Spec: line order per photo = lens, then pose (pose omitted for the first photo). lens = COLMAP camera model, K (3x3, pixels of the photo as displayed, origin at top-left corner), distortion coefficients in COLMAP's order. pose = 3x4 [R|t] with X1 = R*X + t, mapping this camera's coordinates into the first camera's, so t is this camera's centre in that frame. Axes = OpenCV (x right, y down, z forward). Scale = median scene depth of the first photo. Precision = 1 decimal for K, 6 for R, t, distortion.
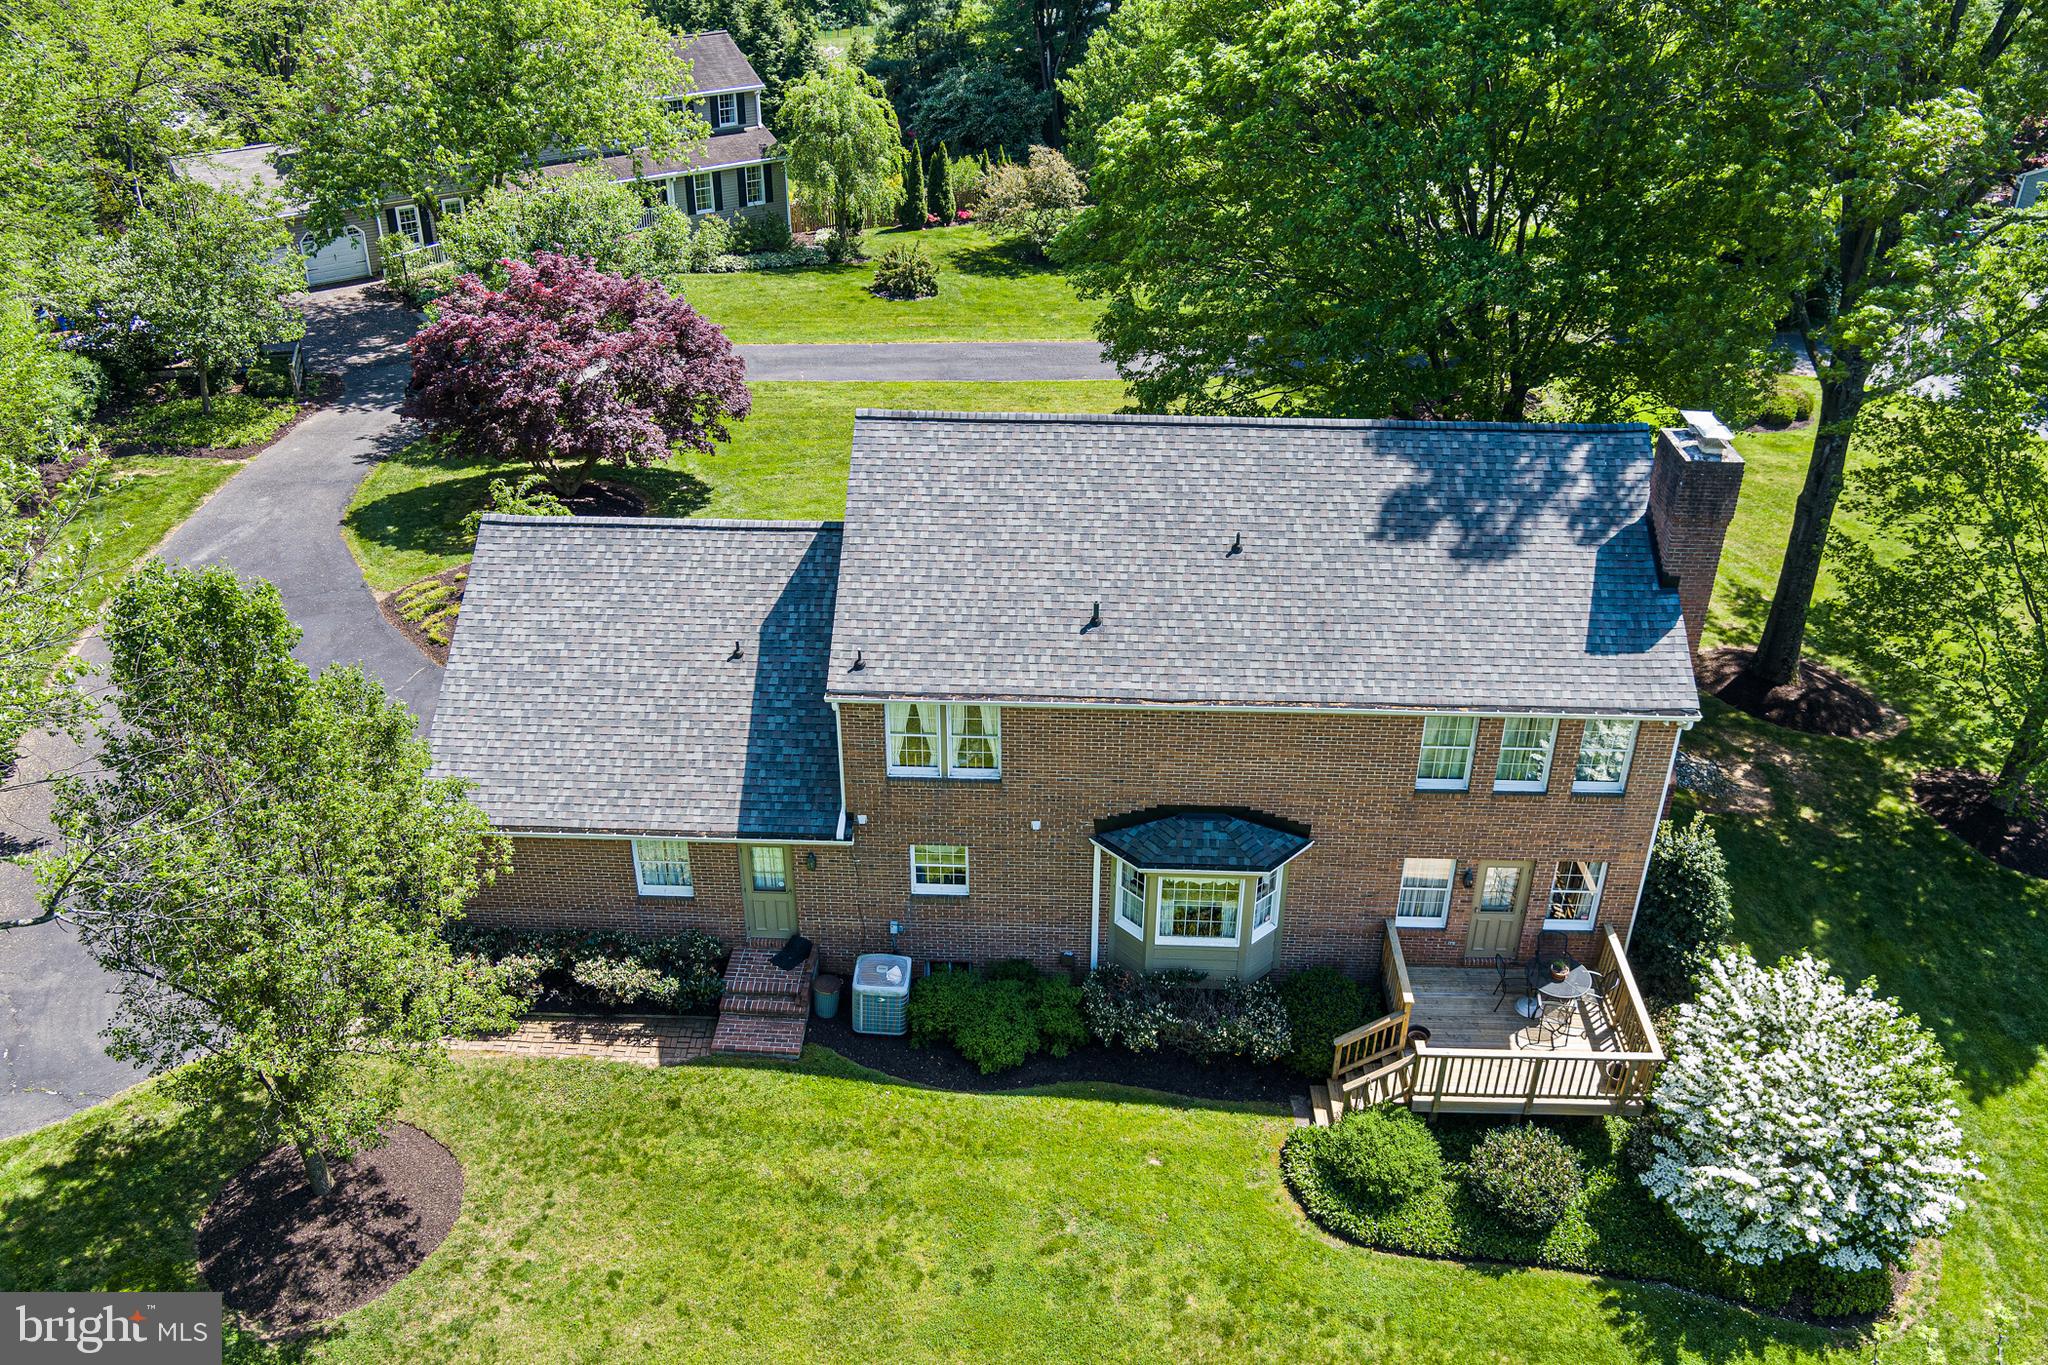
lens RADIAL K [[1662.3, 0, 1024.0], [0, 1662.3, 682.5], [0, 0, 1]] dist [-0.062307, -0.004888]
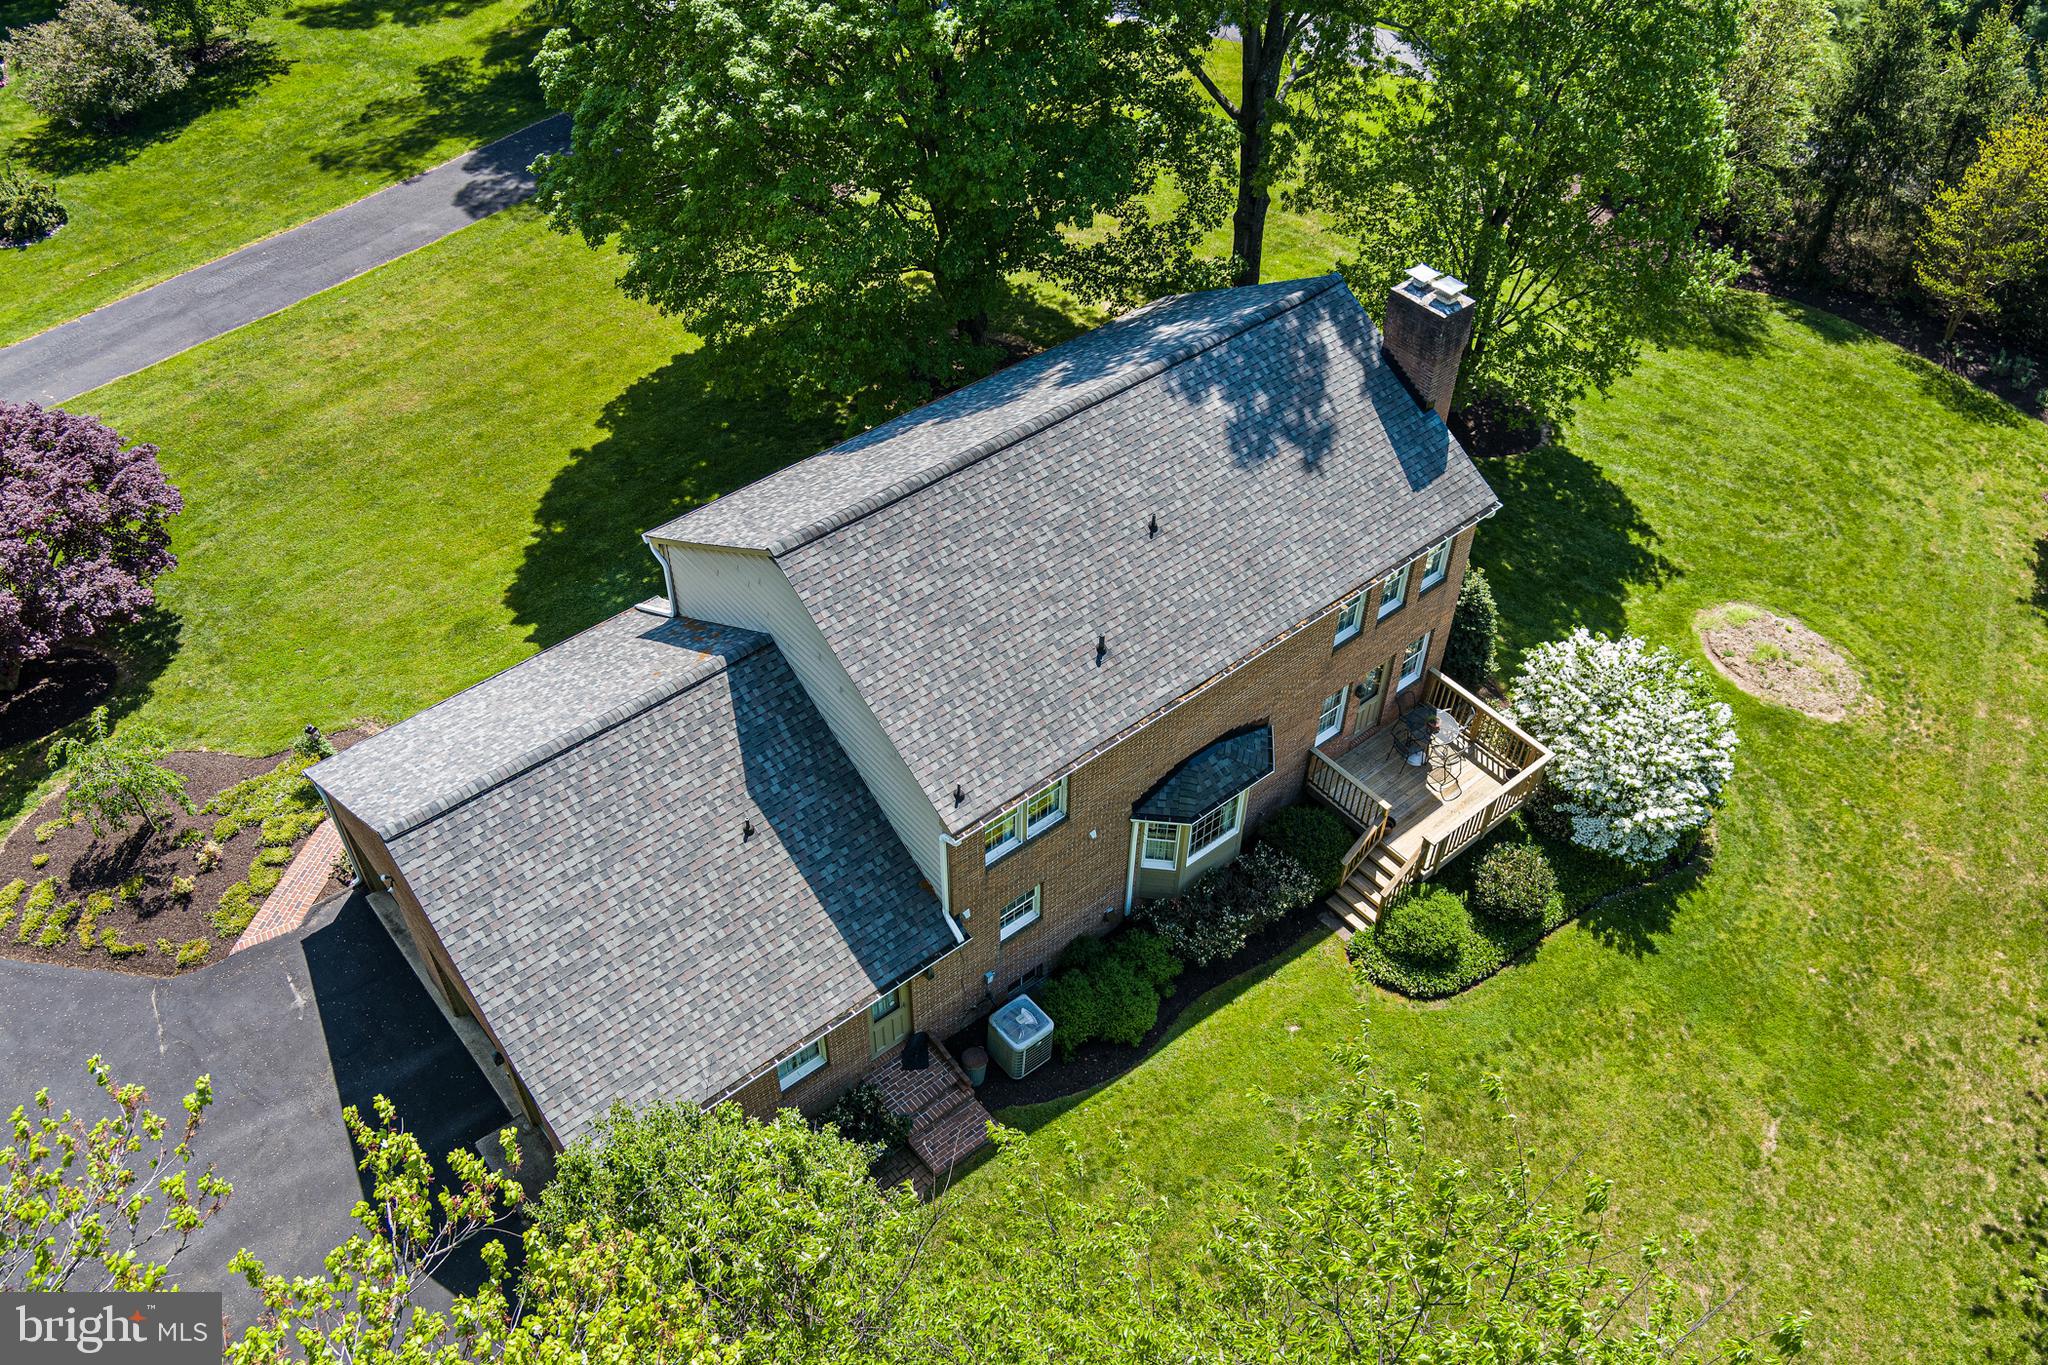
lens RADIAL K [[1662.3, 0, 1024.0], [0, 1662.3, 682.5], [0, 0, 1]] dist [-0.062307, -0.004888]
pose [[0.749808, -0.464241, 0.471453, -0.503359], [0.336615, 0.881081, 0.332244, -0.385972], [-0.569630, -0.090421, 0.816912, 0.146104]]
